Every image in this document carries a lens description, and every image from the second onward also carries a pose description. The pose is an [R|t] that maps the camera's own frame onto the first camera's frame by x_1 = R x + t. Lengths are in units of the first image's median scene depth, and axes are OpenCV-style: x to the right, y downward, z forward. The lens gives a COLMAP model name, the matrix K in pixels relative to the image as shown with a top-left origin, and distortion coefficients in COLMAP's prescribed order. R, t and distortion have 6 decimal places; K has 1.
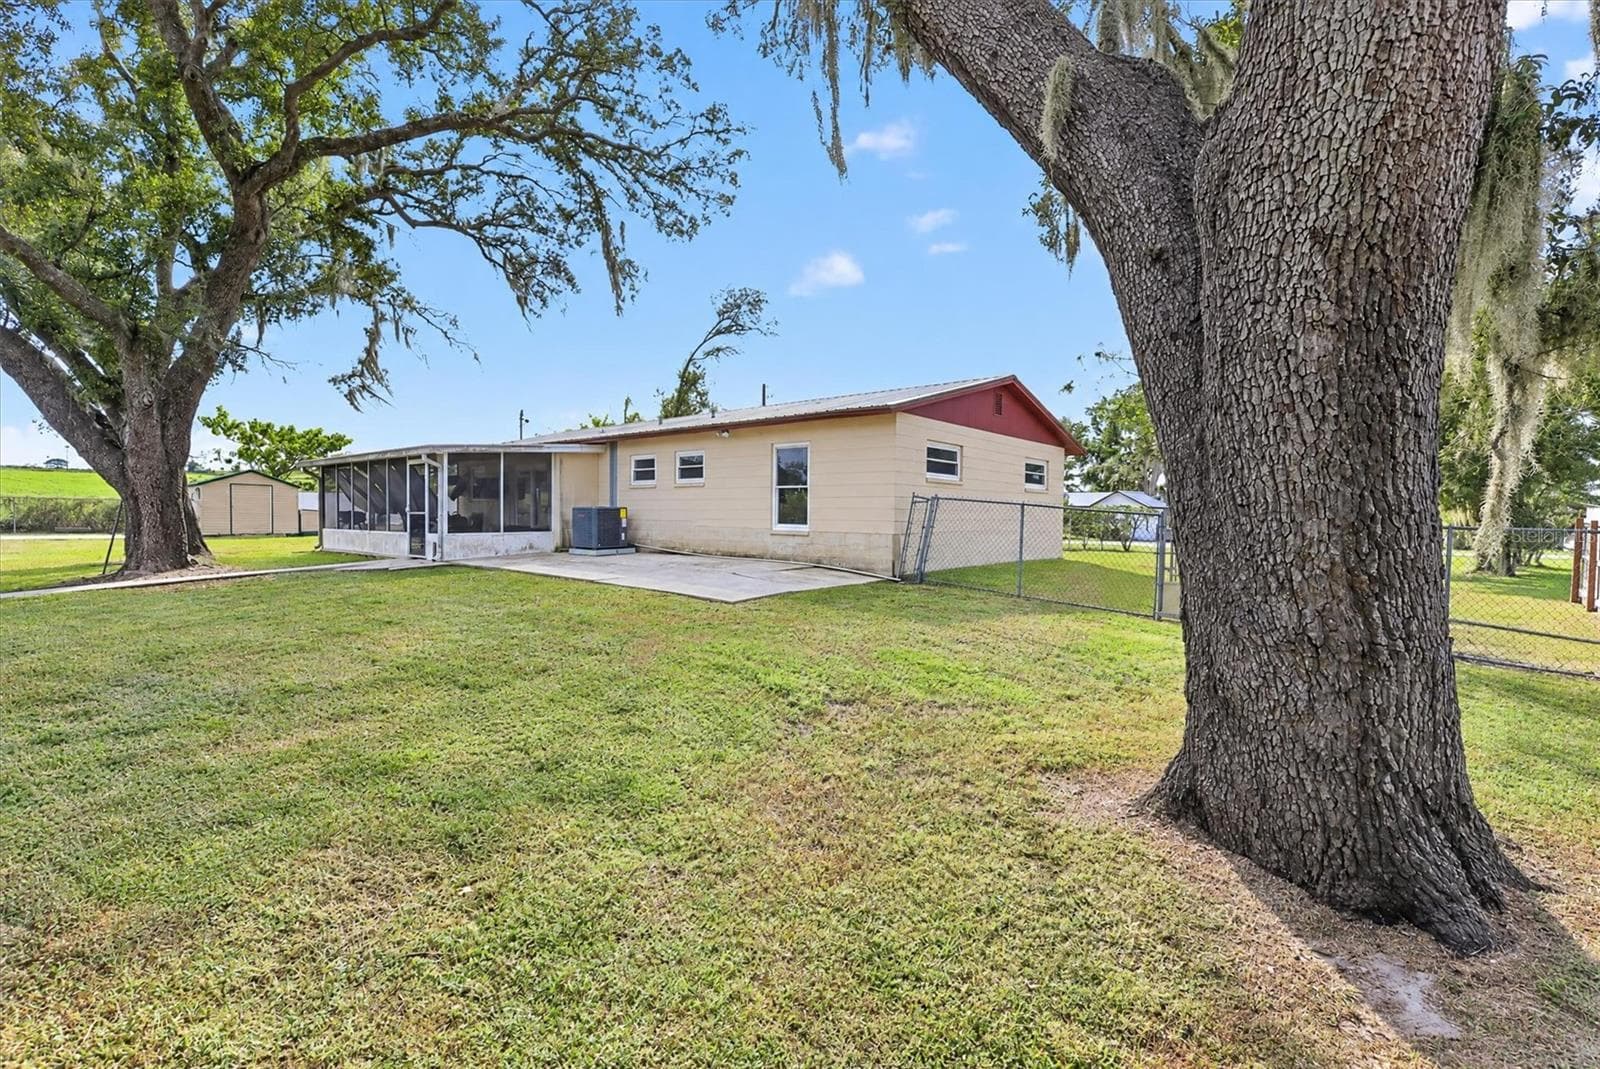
lens RADIAL K [[750.1, 0, 801.4], [0, 750.1, 519.9], [0, 0, 1]] dist [-0.016618, 0.000361]
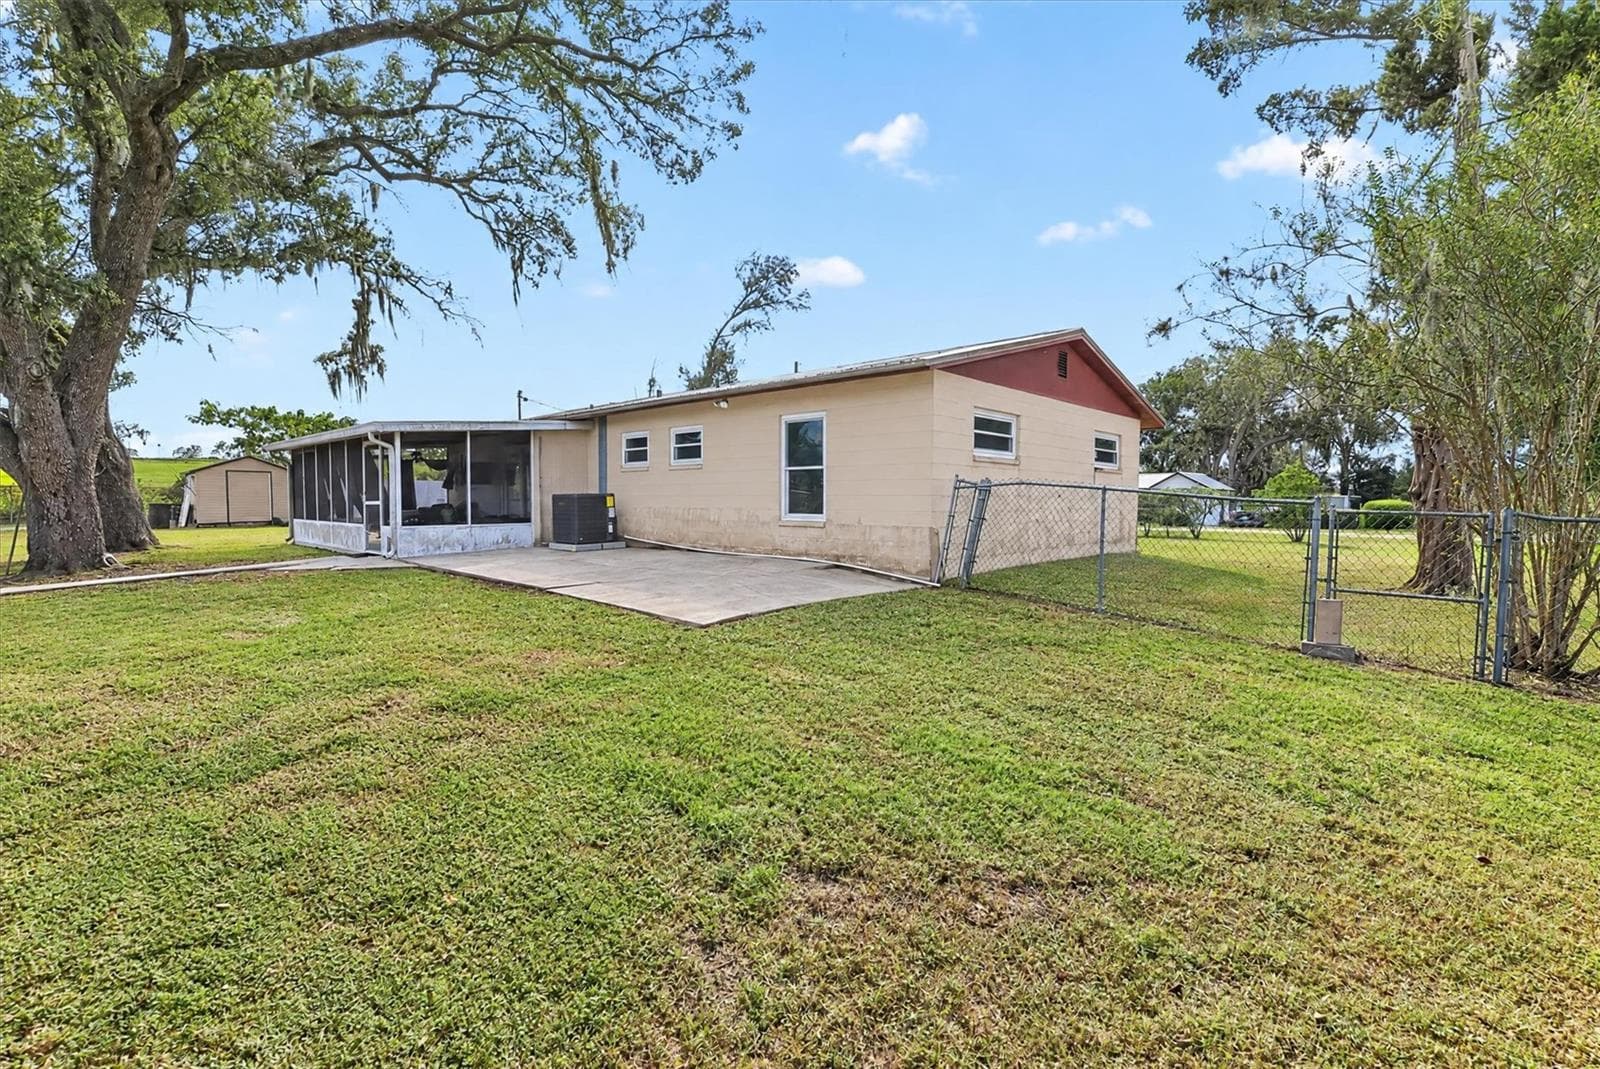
lens RADIAL K [[733.4, 0, 784.1], [0, 733.4, 532.2], [0, 0, 1]] dist [-0.003936, -0.000414]
pose [[0.996680, -0.001682, -0.081402, 0.024358], [0.004846, 0.999239, 0.038696, -0.004494], [0.081275, -0.038962, 0.995930, 0.169275]]
